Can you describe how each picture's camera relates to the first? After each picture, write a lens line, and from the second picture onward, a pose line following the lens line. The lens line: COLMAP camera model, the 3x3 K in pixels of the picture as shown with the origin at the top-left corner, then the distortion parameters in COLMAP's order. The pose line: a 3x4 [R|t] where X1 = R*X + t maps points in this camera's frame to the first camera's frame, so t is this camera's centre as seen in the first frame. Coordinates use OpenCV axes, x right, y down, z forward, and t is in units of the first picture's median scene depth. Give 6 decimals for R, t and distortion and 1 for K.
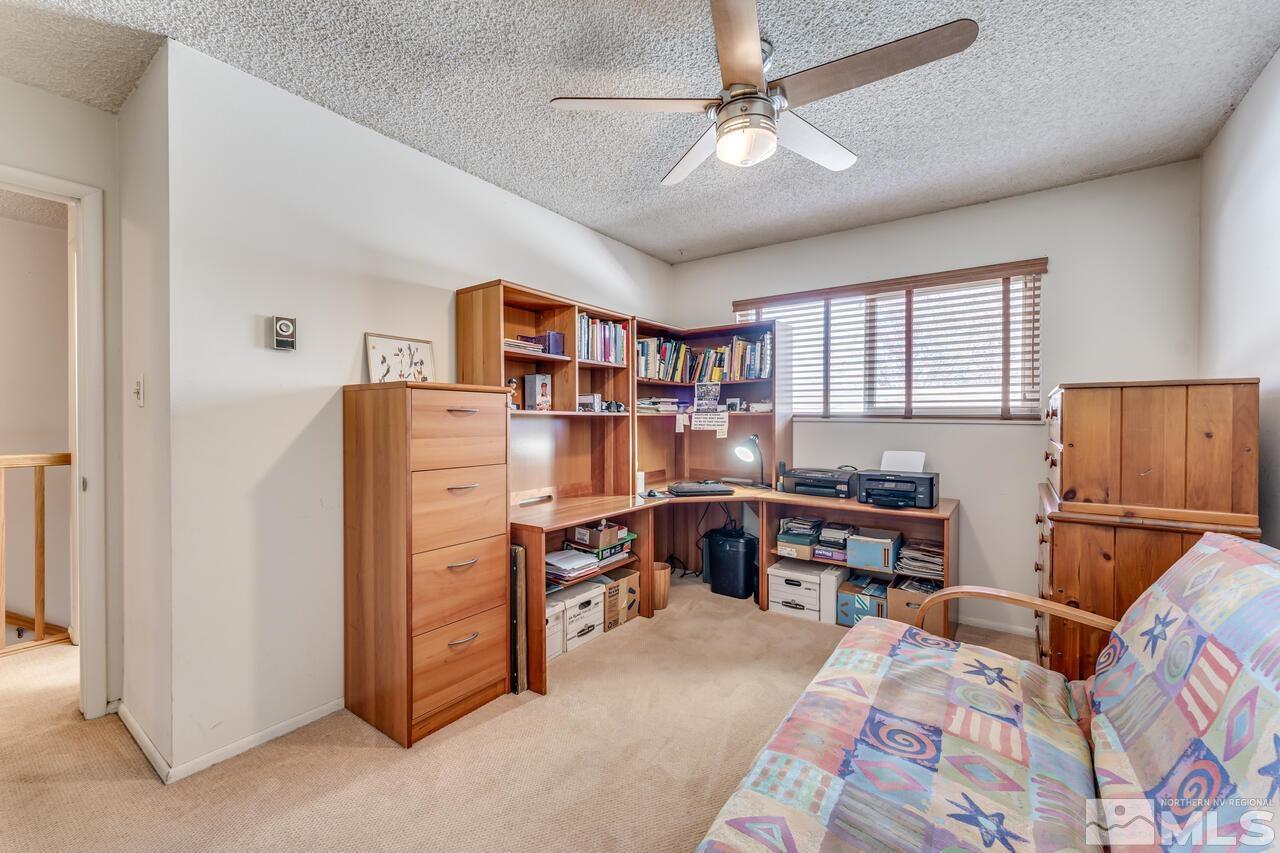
lens RADIAL K [[514.4, 0, 641.3], [0, 514.4, 422.9], [0, 0, 1]] dist [0.000481, -0.000127]
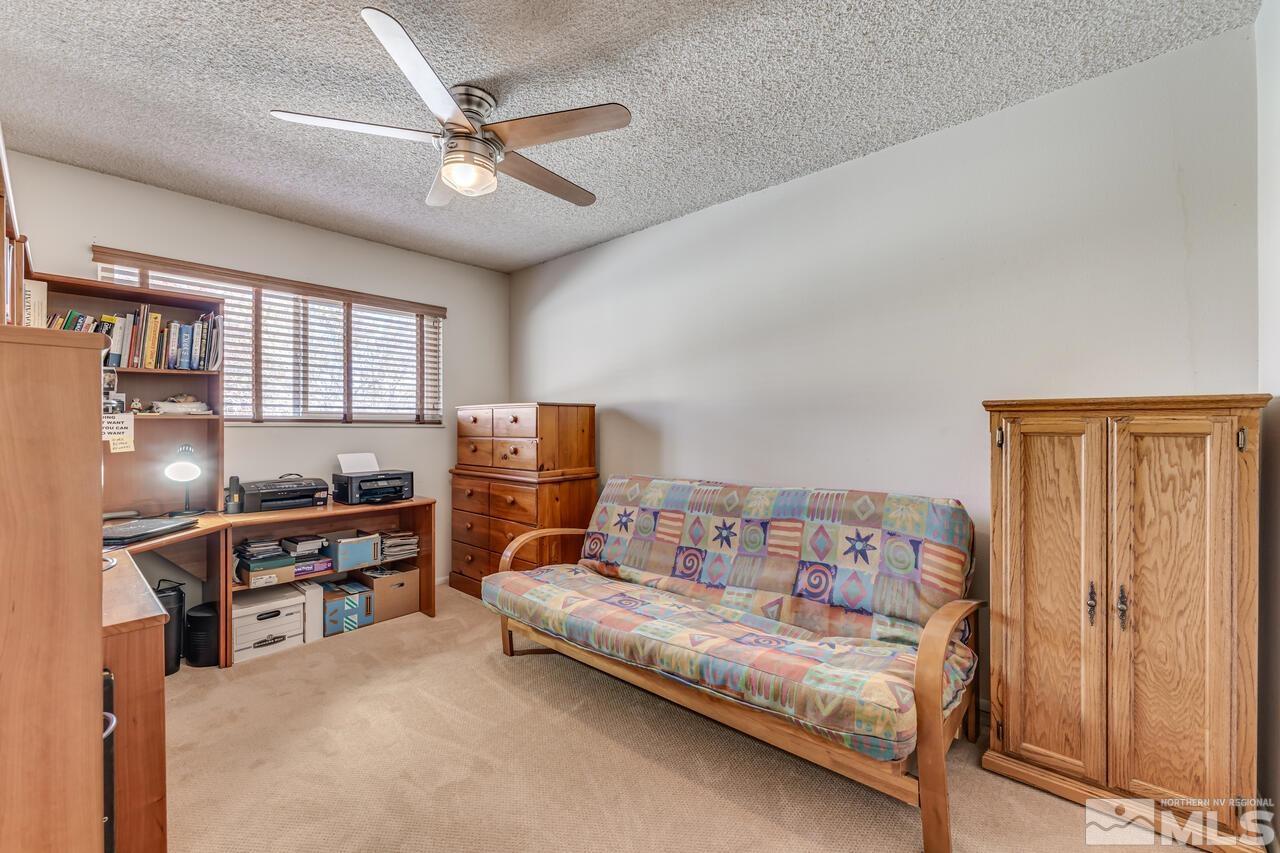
lens RADIAL K [[514.4, 0, 638.8], [0, 514.4, 422.9], [0, 0, 1]] dist [0.000481, -0.000127]
pose [[0.113768, 0.001122, 0.993507, -0.501901], [0.010096, 0.999946, -0.002285, -0.000203], [-0.993456, 0.010290, 0.113751, 0.299937]]
